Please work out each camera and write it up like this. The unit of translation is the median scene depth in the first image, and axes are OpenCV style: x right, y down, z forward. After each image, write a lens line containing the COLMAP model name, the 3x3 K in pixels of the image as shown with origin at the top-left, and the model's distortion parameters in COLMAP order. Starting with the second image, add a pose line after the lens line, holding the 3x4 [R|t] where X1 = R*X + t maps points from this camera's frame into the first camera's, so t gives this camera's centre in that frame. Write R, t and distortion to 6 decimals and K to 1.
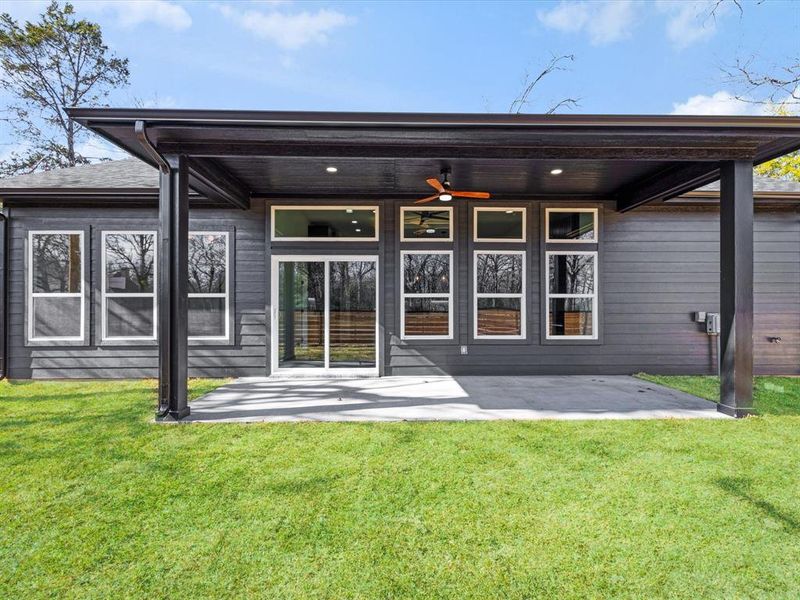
lens RADIAL K [[390.3, 0, 401.9], [0, 390.3, 306.6], [0, 0, 1]] dist [0.005333, -0.000129]
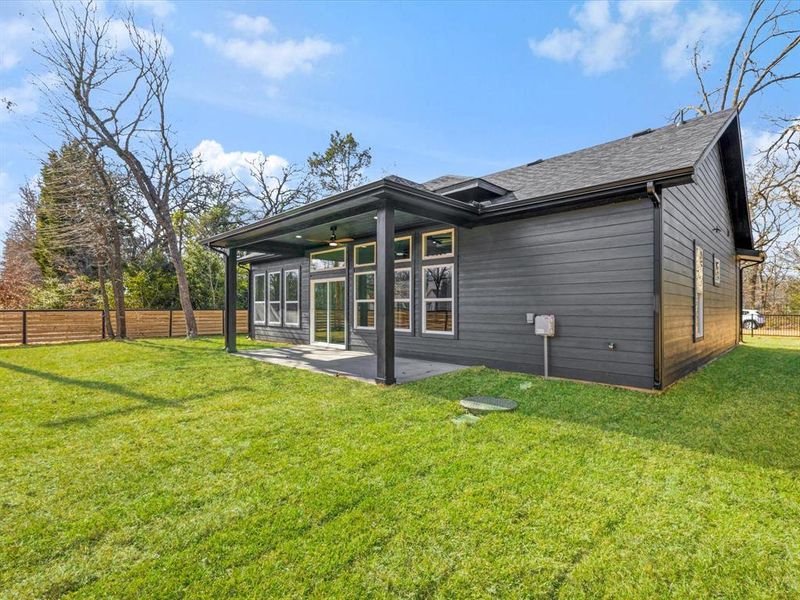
lens RADIAL K [[390.3, 0, 401.9], [0, 390.3, 306.6], [0, 0, 1]] dist [0.005333, -0.000129]
pose [[0.702514, -0.000174, -0.711670, 1.261809], [-0.004113, 0.999982, -0.004304, 0.000227], [0.711658, 0.005950, 0.702501, 0.014652]]
